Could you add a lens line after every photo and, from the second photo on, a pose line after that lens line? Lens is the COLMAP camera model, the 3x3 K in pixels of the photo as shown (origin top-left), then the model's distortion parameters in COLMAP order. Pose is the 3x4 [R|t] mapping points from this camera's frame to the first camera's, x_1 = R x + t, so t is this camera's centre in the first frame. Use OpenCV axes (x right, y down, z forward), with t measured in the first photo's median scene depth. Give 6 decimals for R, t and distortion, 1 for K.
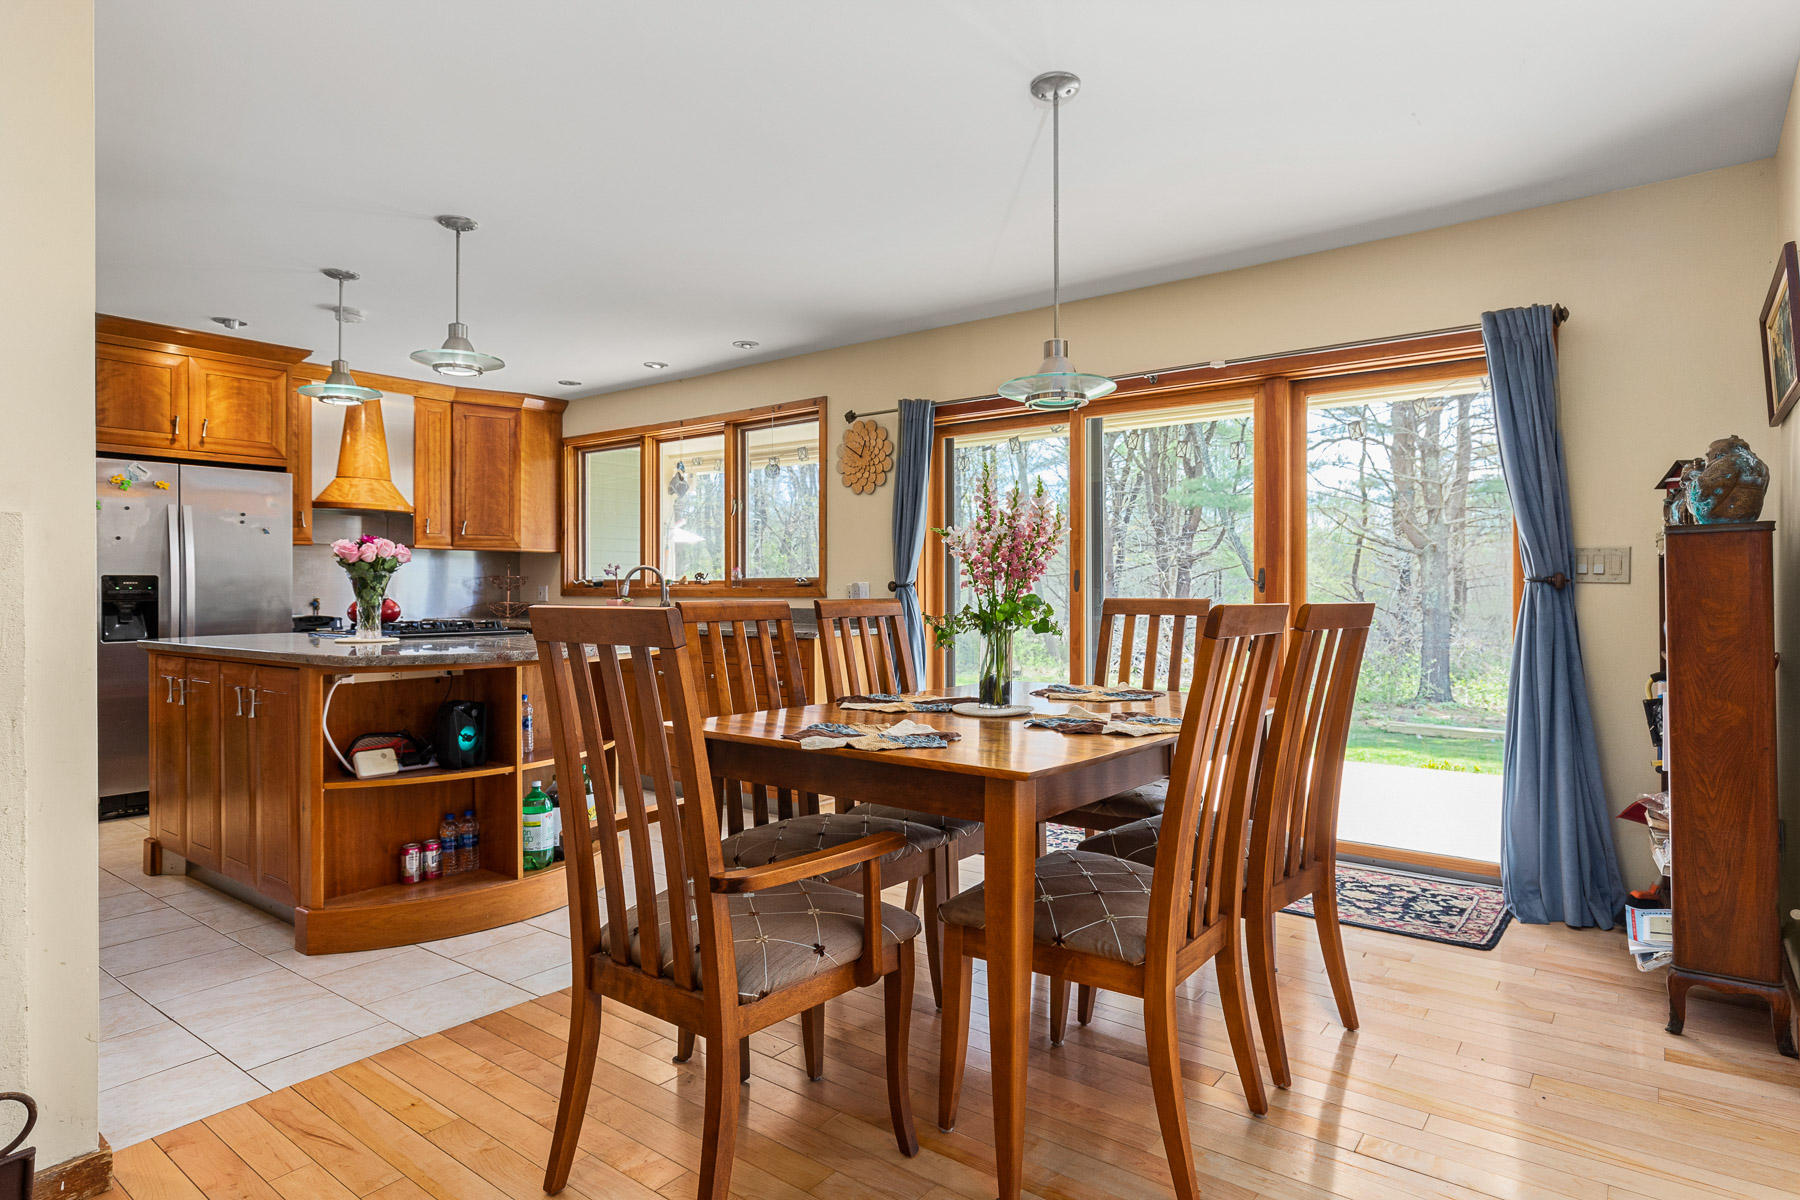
lens RADIAL K [[994.0, 0, 906.4], [0, 994.0, 589.8], [0, 0, 1]] dist [0.004487, 0.001628]
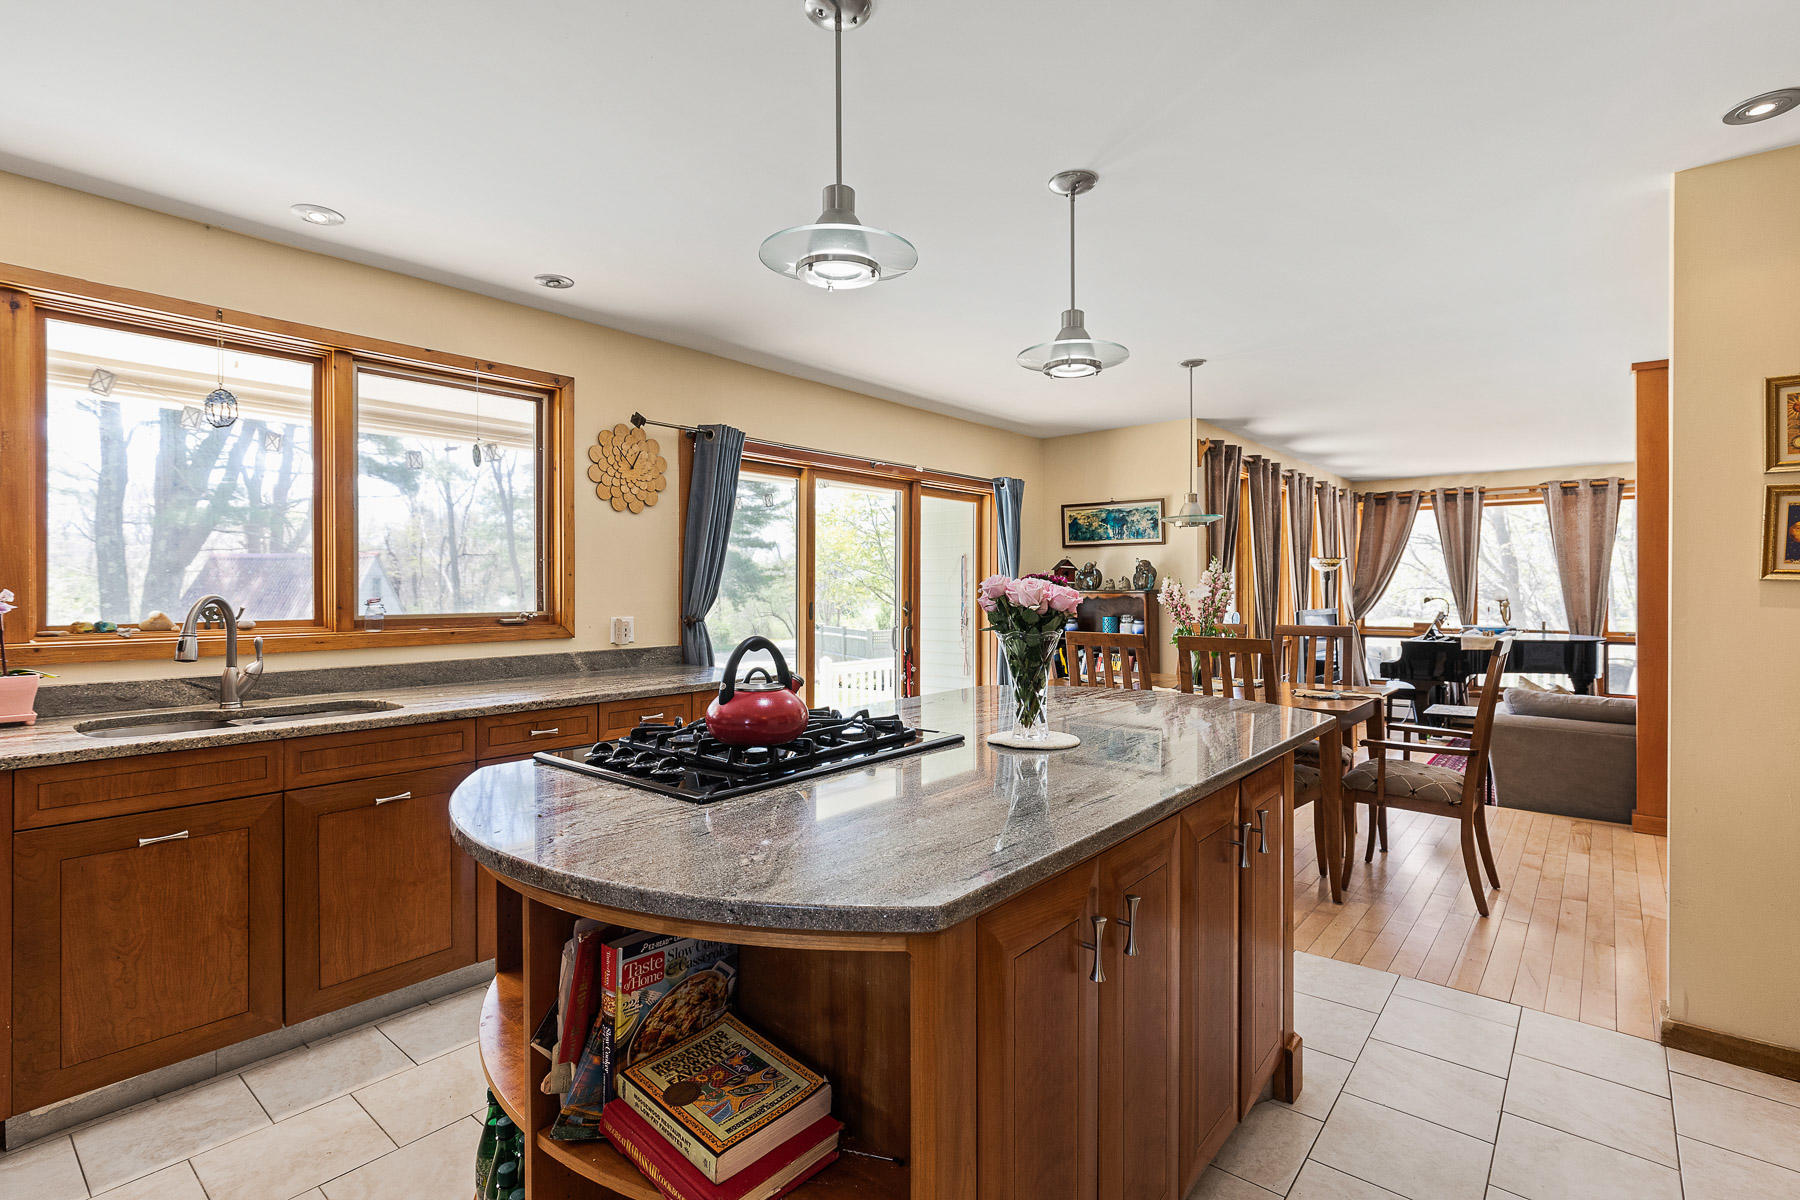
lens RADIAL K [[859.4, 0, 893.3], [0, 859.4, 588.6], [0, 0, 1]] dist [-0.000630, 0.000289]
pose [[0.039155, -0.000159, 0.999233, -0.711942], [0.001013, 0.999999, 0.000119, -0.029016], [-0.999233, 0.001007, 0.039155, 0.696243]]
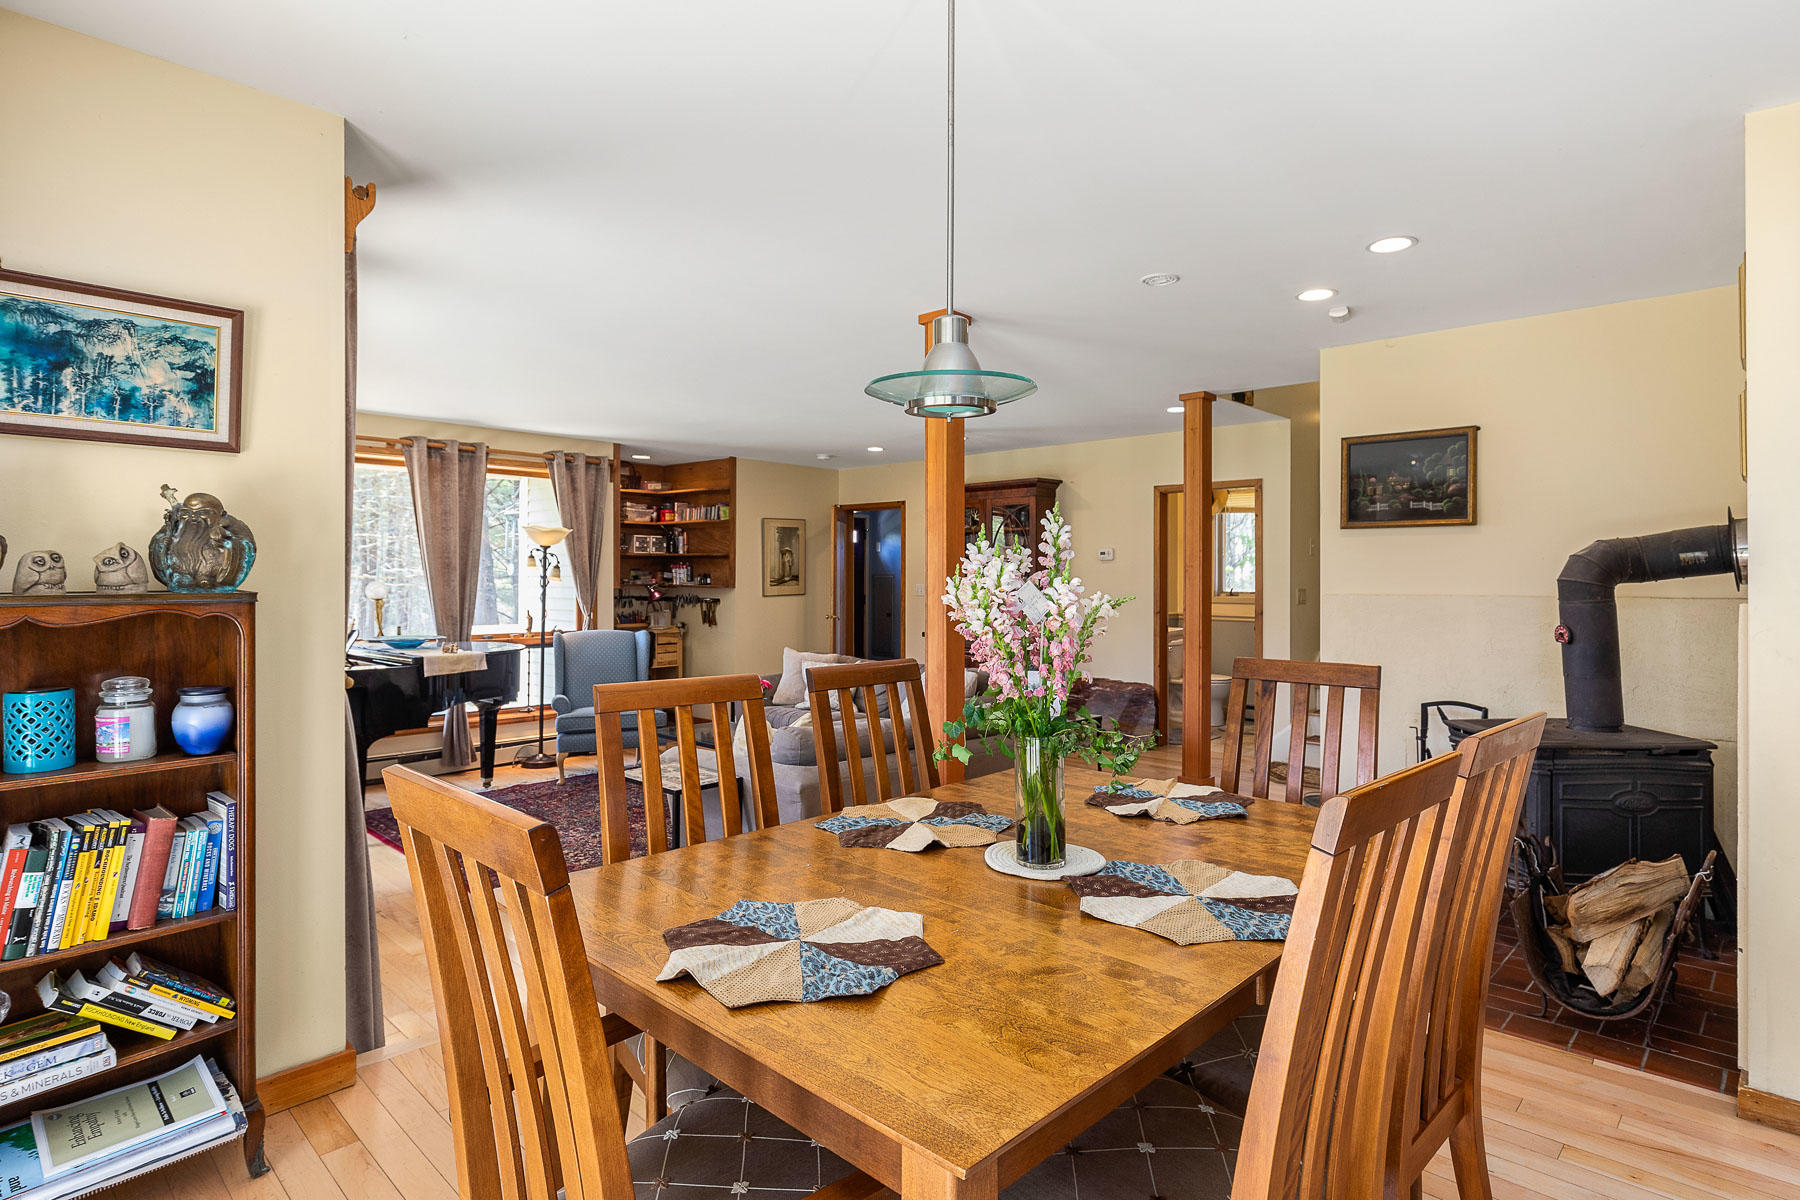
lens RADIAL K [[943.7, 0, 896.8], [0, 943.7, 577.0], [0, 0, 1]] dist [-0.000901, -0.001202]
pose [[-0.994277, -0.003132, 0.106788, 0.058655], [-0.003322, 0.999993, -0.001598, -0.031976], [-0.106782, -0.001944, -0.994281, 0.758713]]
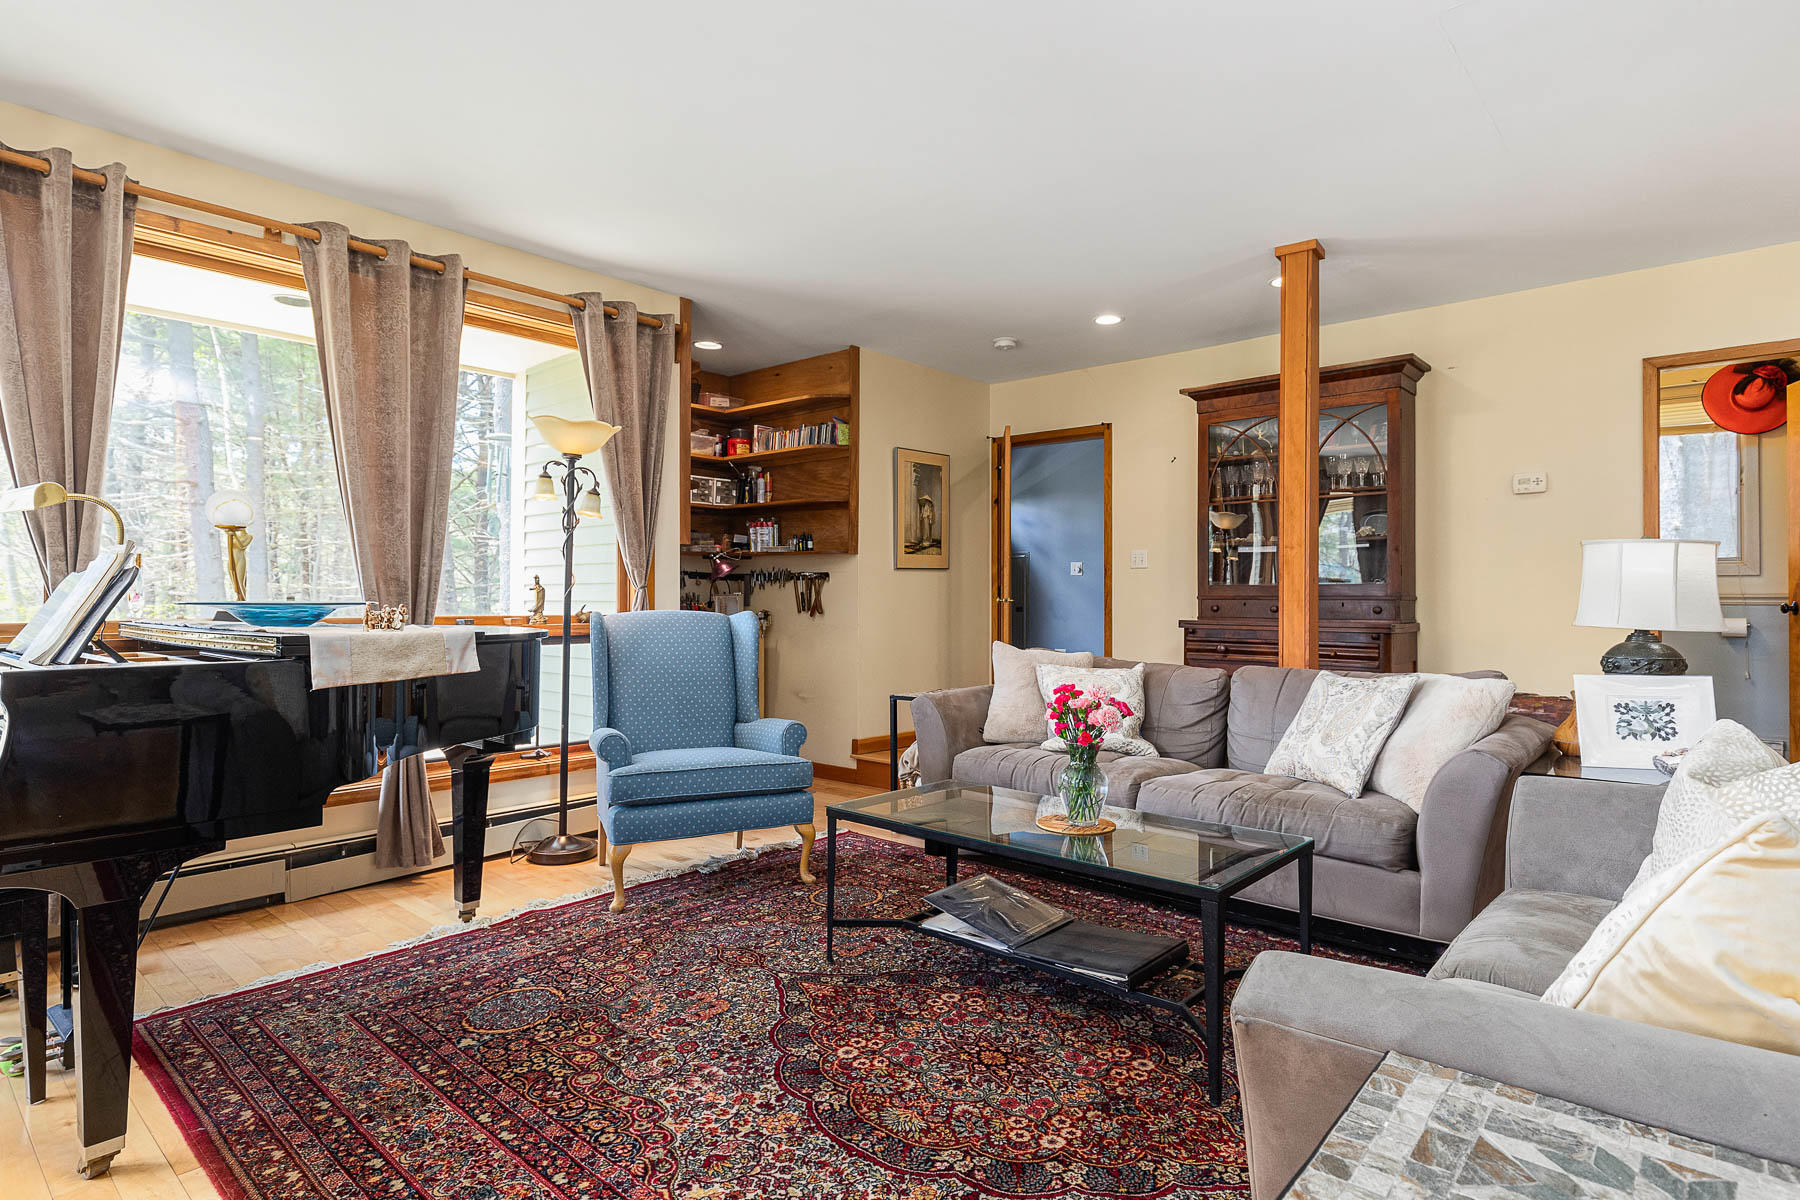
lens RADIAL K [[952.8, 0, 905.7], [0, 952.8, 595.4], [0, 0, 1]] dist [0.002676, 0.001503]
pose [[-0.997818, -0.004116, 0.065896, 0.373923], [-0.004362, 0.999984, -0.003593, 0.031263], [-0.065880, -0.003873, -0.997820, 0.229760]]
